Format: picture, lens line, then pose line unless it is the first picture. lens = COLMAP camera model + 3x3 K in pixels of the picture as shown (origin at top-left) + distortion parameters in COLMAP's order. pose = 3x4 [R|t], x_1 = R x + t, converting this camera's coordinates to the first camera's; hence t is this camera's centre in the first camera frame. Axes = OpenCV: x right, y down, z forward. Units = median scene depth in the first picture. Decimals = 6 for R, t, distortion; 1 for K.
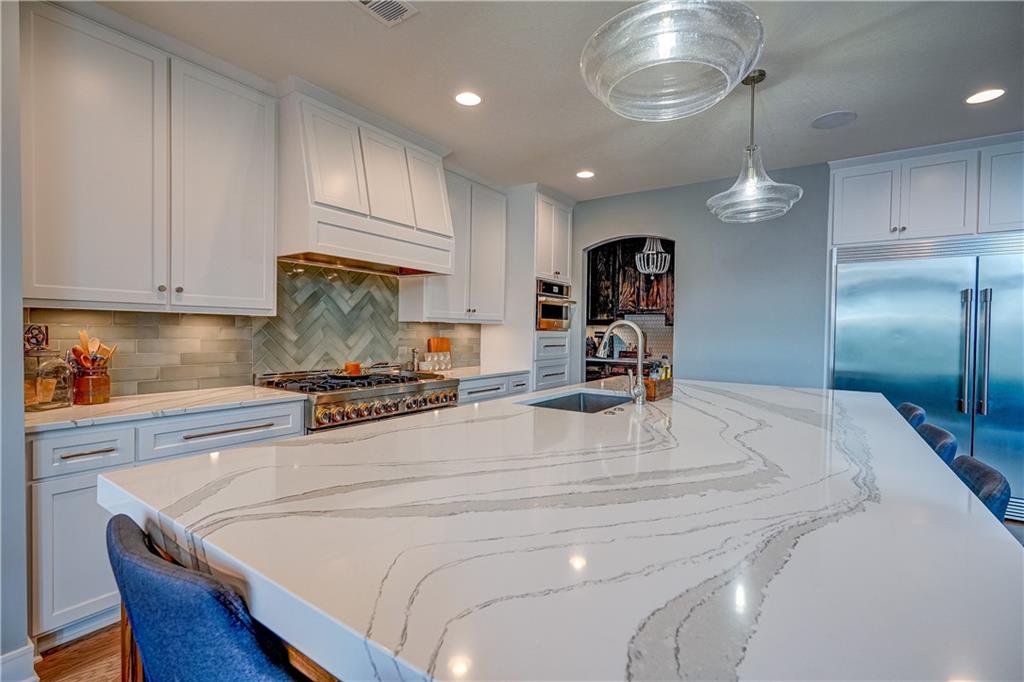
lens RADIAL K [[463.2, 0, 513.6], [0, 463.2, 343.1], [0, 0, 1]] dist [-0.008660, 0.002795]
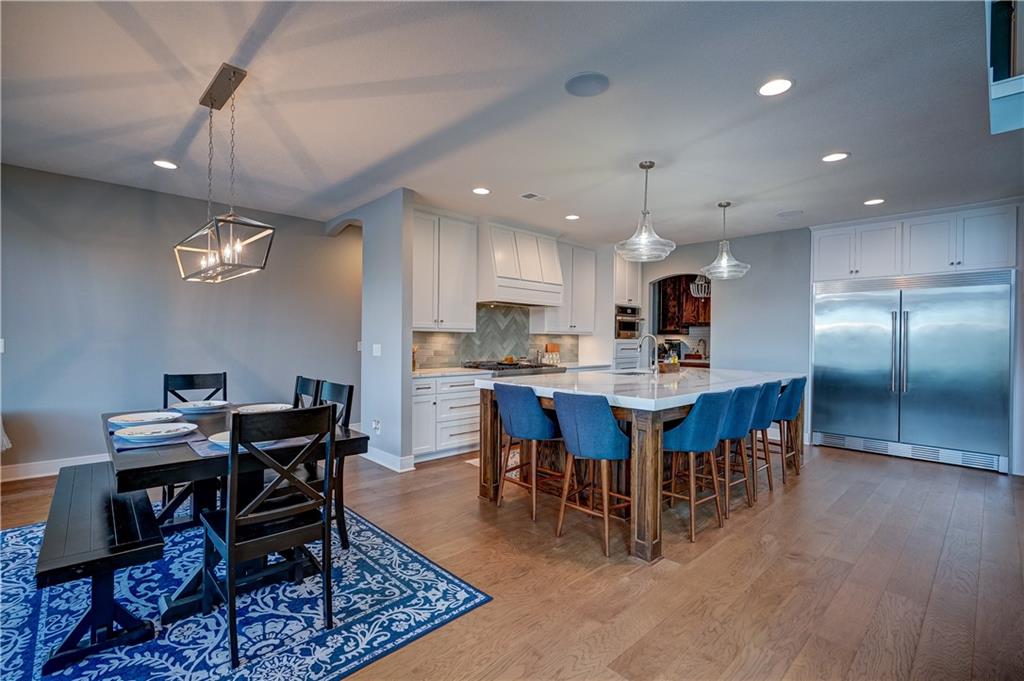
lens RADIAL K [[463.2, 0, 512.3], [0, 463.2, 337.8], [0, 0, 1]] dist [-0.008660, 0.002795]
pose [[0.978111, -0.003334, -0.208057, 0.039423], [-0.002571, 0.999602, -0.028105, 0.015255], [0.208068, 0.028024, 0.977713, -0.652508]]
